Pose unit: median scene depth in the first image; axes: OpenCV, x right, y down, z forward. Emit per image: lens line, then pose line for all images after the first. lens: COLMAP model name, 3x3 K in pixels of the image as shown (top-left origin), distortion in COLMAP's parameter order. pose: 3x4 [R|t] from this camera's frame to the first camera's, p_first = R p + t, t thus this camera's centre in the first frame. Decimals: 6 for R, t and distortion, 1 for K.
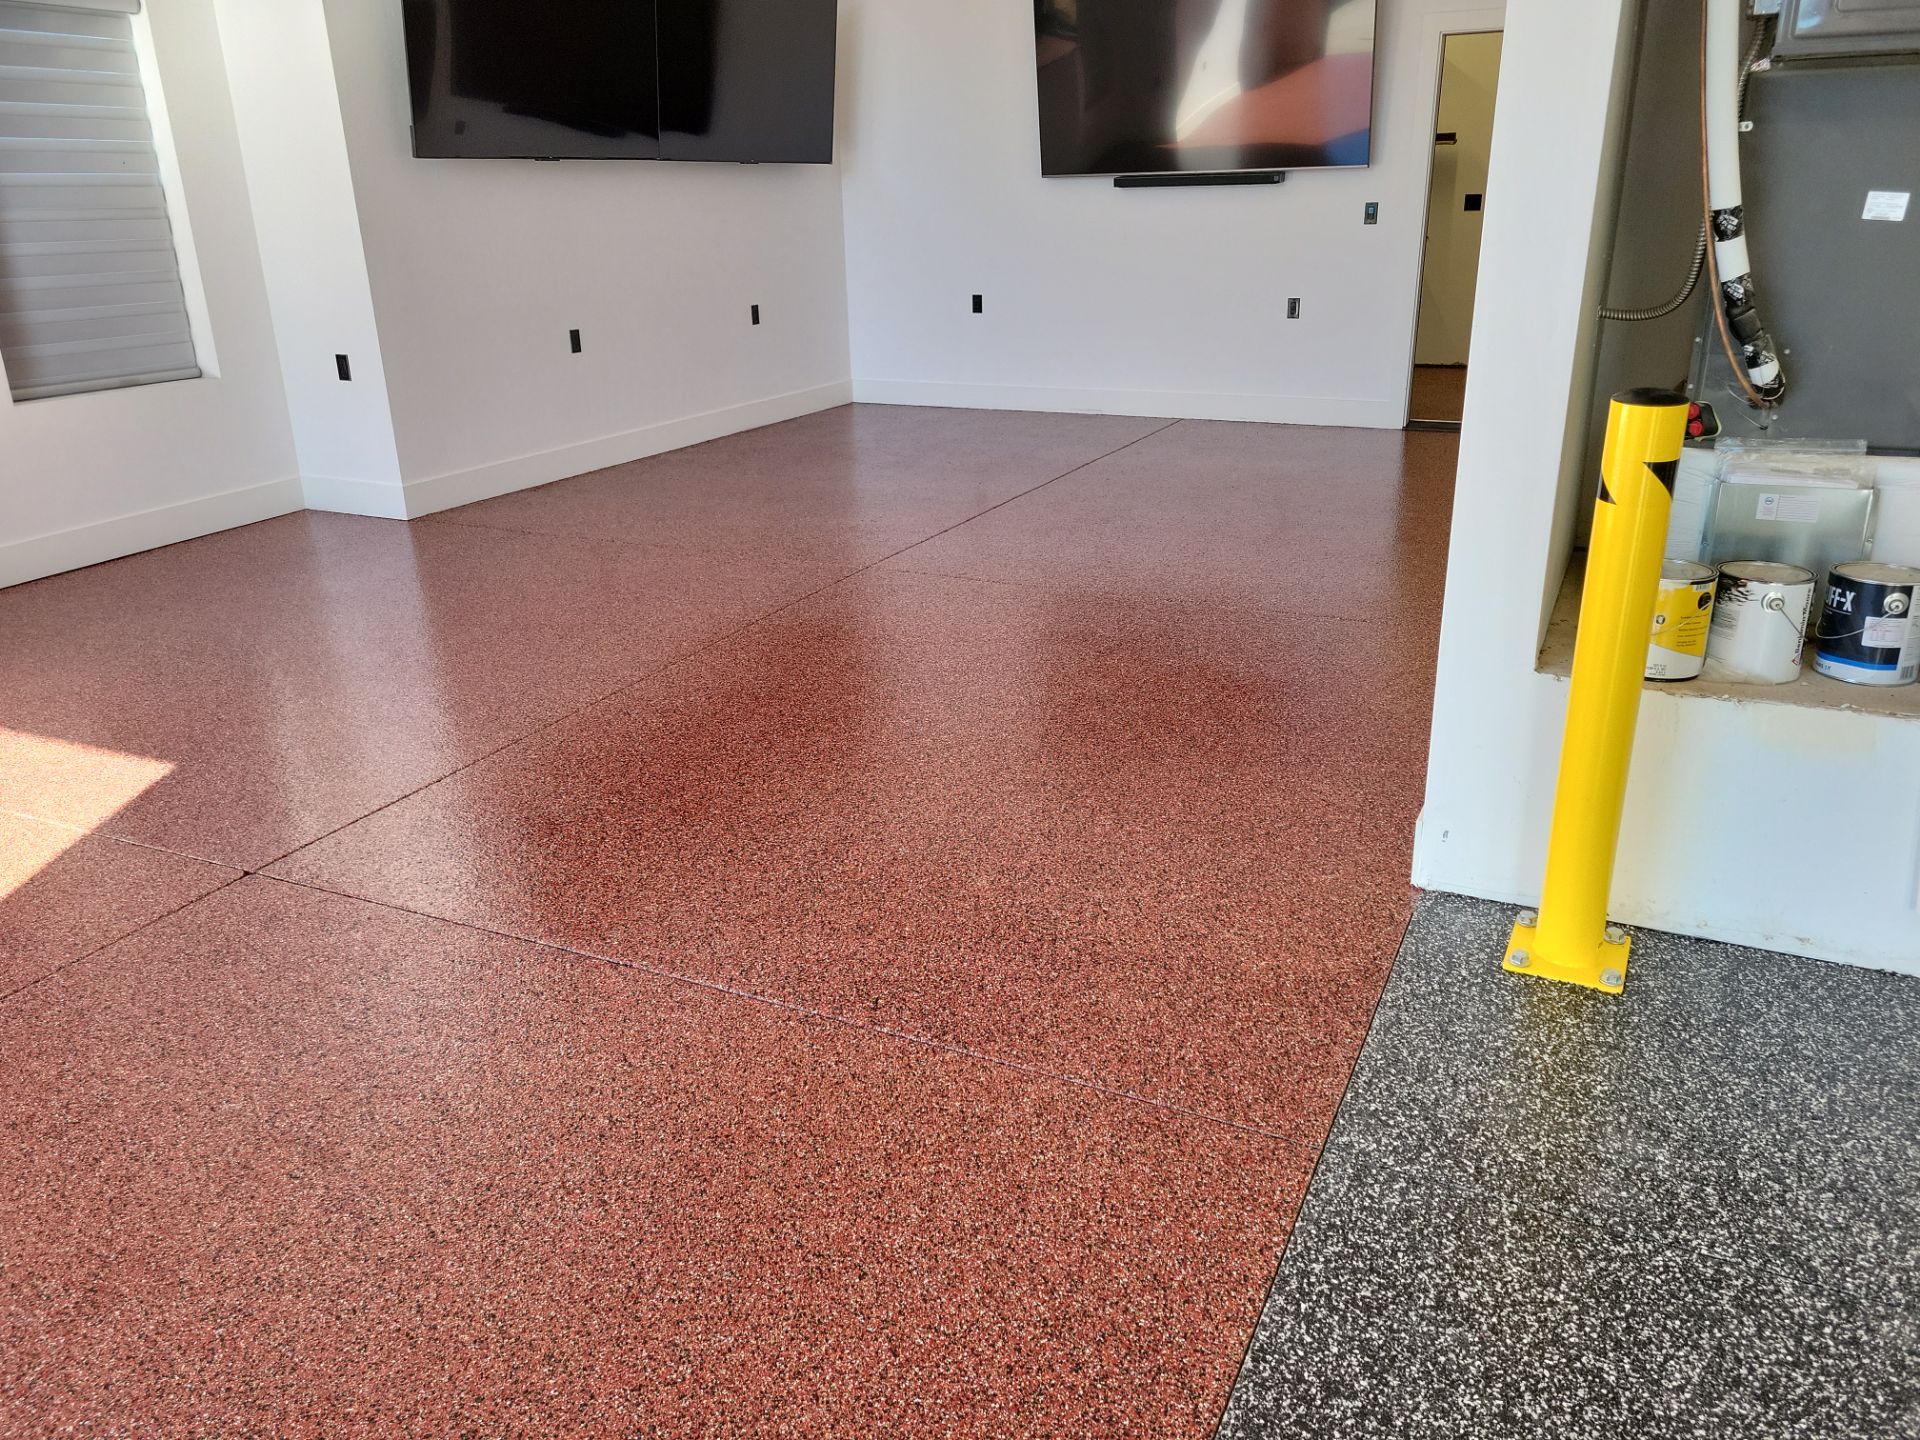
lens RADIAL K [[1431.9, 0, 976.8], [0, 1431.9, 694.1], [0, 0, 1]] dist [0.069662, -0.055273]
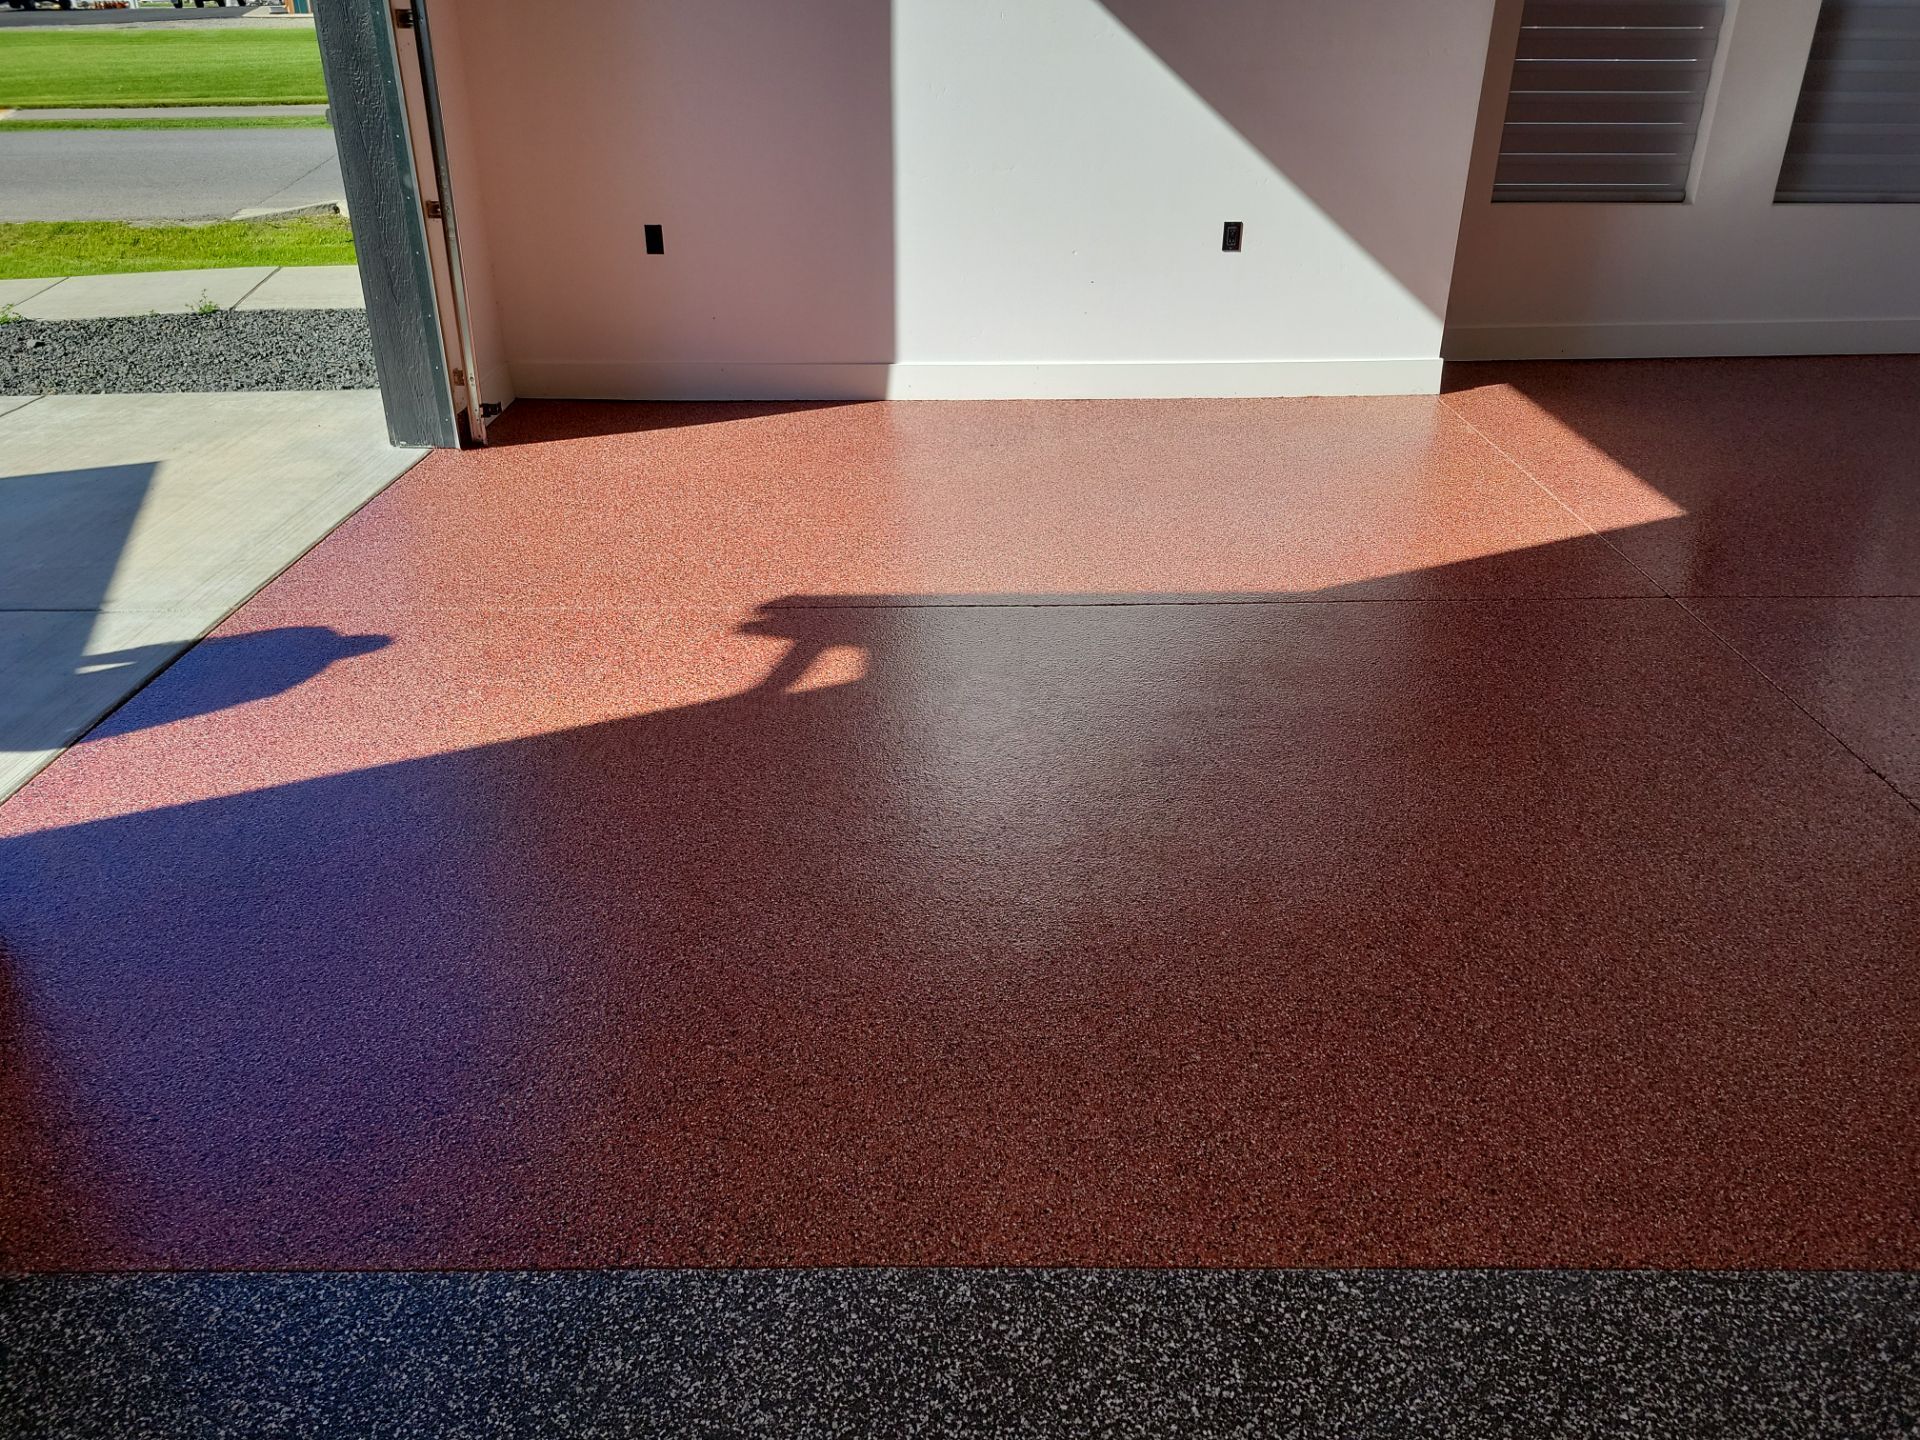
lens RADIAL K [[1431.9, 0, 959.0], [0, 1431.9, 722.0], [0, 0, 1]] dist [0.069662, -0.055273]
pose [[0.421779, 0.423994, -0.801456, 0.438370], [-0.315149, 0.897370, 0.308883, 0.038787], [0.850167, 0.122298, 0.512113, -0.229492]]
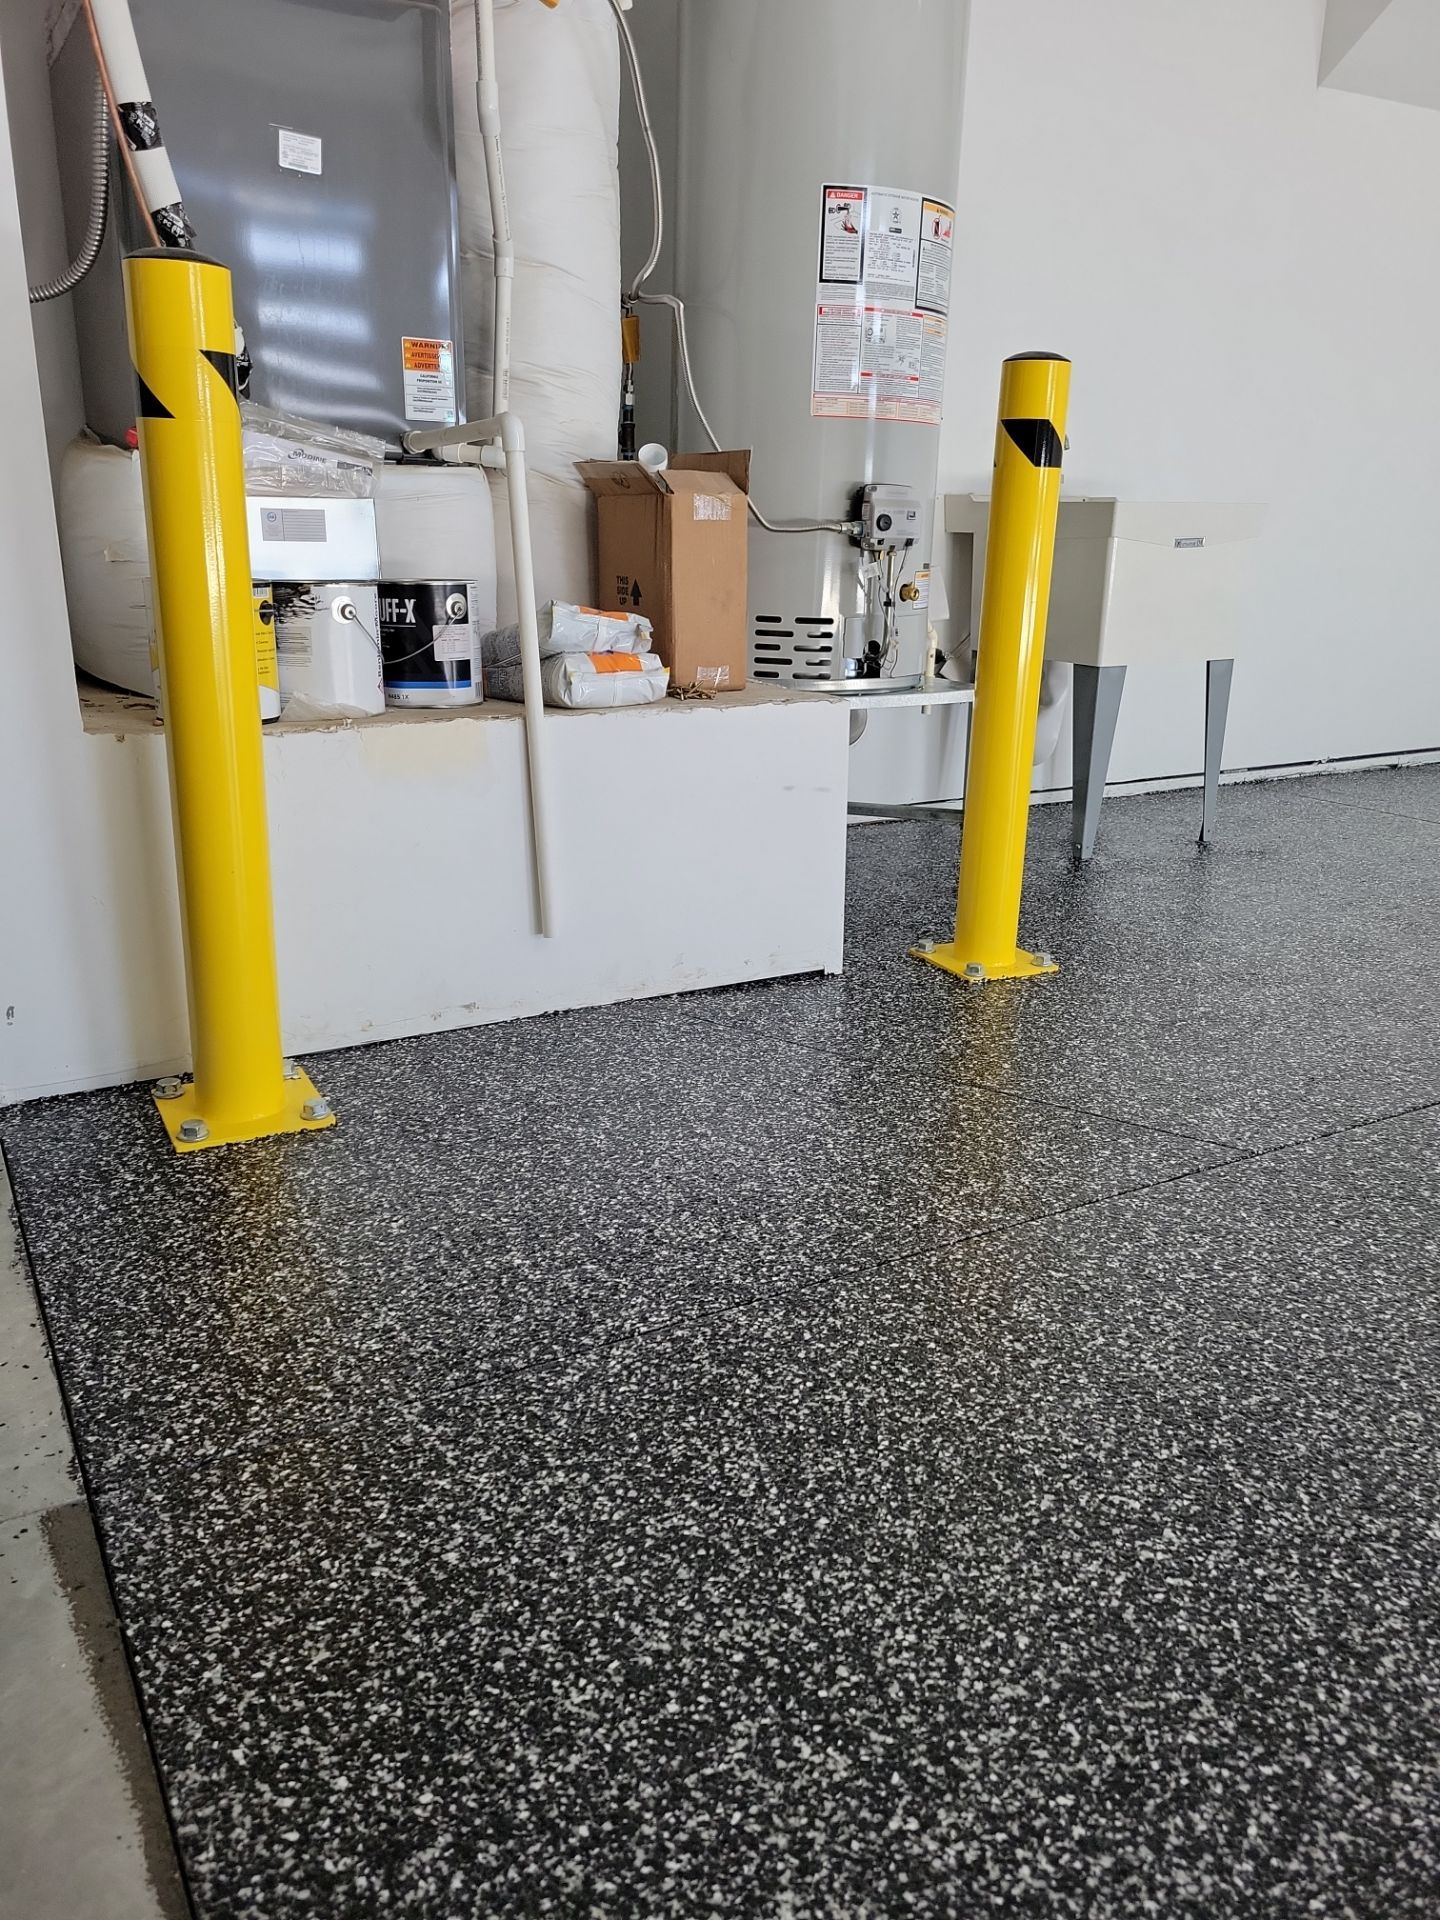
lens RADIAL K [[1431.9, 0, 726.0], [0, 1431.9, 957.7], [0, 0, 1]] dist [0.069662, -0.055273]
pose [[0.560846, -0.212251, 0.800251, -0.022771], [0.258235, 0.963206, 0.074492, 0.152117], [-0.786617, 0.164875, 0.595021, 0.486404]]
